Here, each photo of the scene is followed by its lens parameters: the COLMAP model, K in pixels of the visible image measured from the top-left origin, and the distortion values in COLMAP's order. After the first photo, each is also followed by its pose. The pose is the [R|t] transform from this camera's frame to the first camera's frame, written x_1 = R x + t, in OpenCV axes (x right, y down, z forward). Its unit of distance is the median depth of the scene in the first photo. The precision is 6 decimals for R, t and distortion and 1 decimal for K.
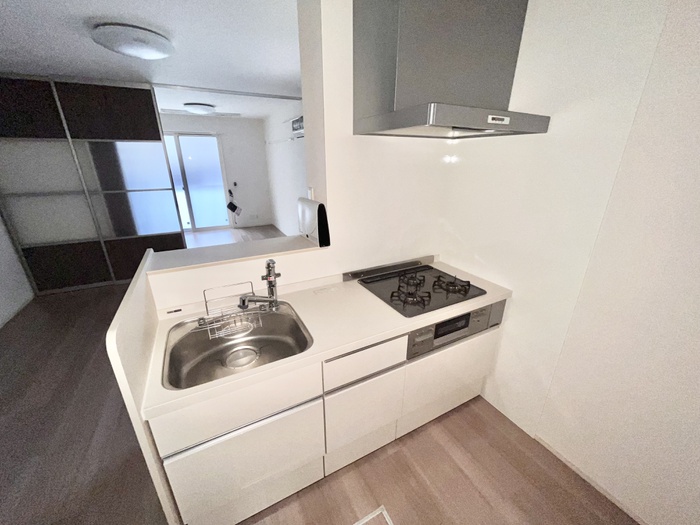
lens RADIAL K [[281.4, 0, 348.8], [0, 281.4, 262.3], [0, 0, 1]] dist [-0.001149, -0.000898]
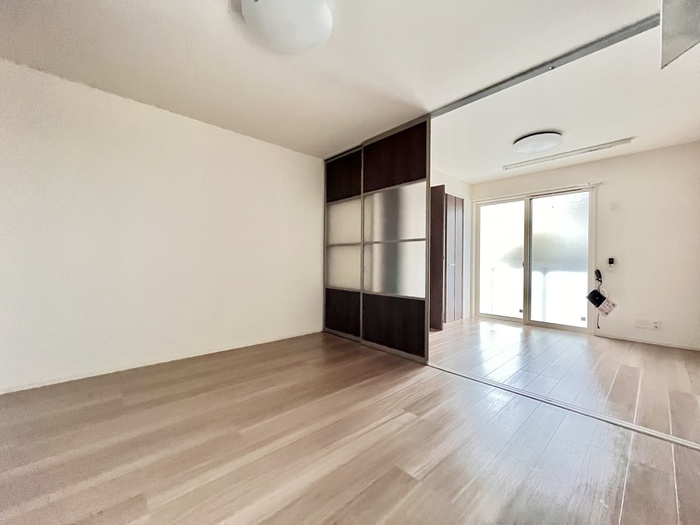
lens RADIAL K [[281.4, 0, 349.2], [0, 281.4, 261.8], [0, 0, 1]] dist [-0.001149, -0.000898]
pose [[0.243055, 0.004317, -0.970003, 0.023892], [-0.343713, 0.935491, -0.081961, -0.044880], [0.907075, 0.353324, 0.228859, 0.381993]]
